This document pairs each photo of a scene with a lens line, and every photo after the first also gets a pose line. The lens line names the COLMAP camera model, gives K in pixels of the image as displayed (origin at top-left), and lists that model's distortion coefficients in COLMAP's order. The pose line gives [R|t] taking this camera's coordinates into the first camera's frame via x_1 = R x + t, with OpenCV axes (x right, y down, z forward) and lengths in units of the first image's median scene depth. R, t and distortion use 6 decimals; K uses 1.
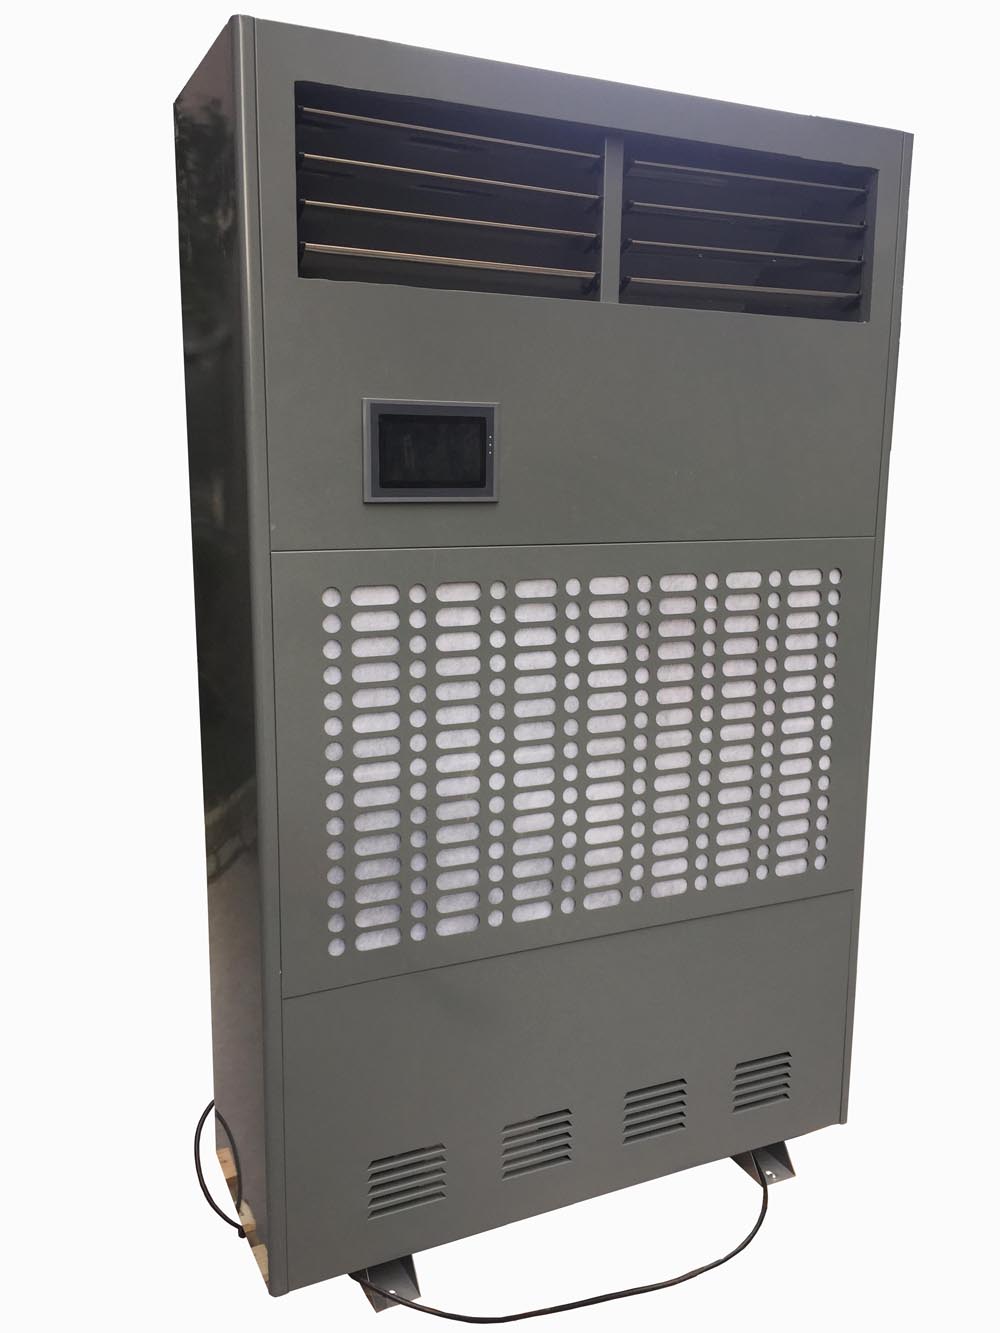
lens RADIAL K [[1213.7, 0, 500.0], [0, 1213.7, 666.5], [0, 0, 1]] dist [0.041844, -0.005537]
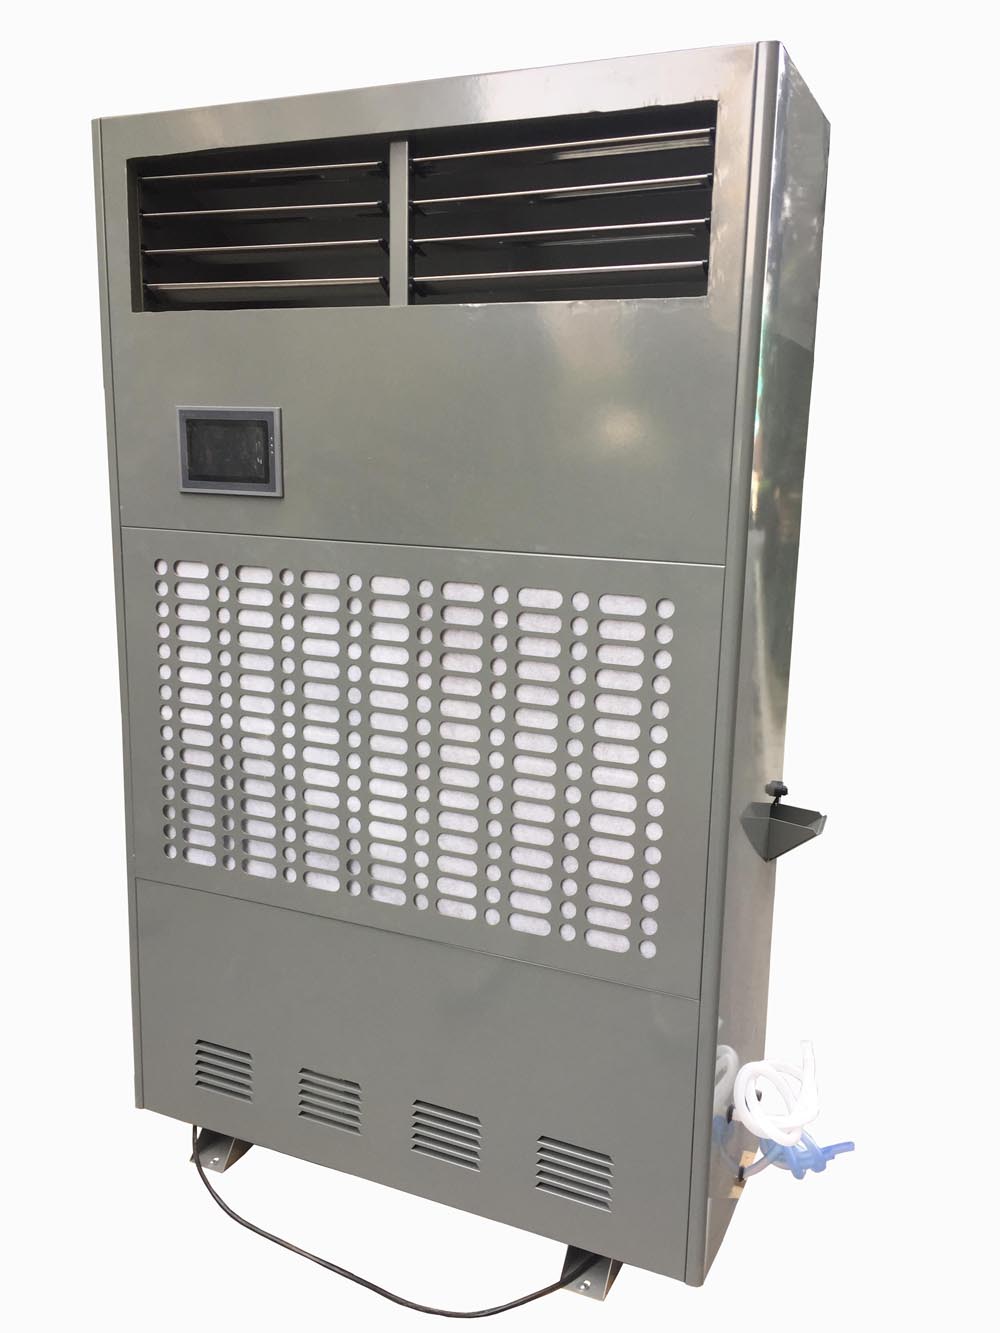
lens RADIAL K [[1165.9, 0, 497.6], [0, 1165.9, 686.2], [0, 0, 1]] dist [0.037909, -0.001718]
pose [[0.622434, 0.151997, -0.767772, 0.888109], [-0.154944, 0.985477, 0.069483, -0.064447], [0.767182, 0.075713, 0.636945, 0.446065]]
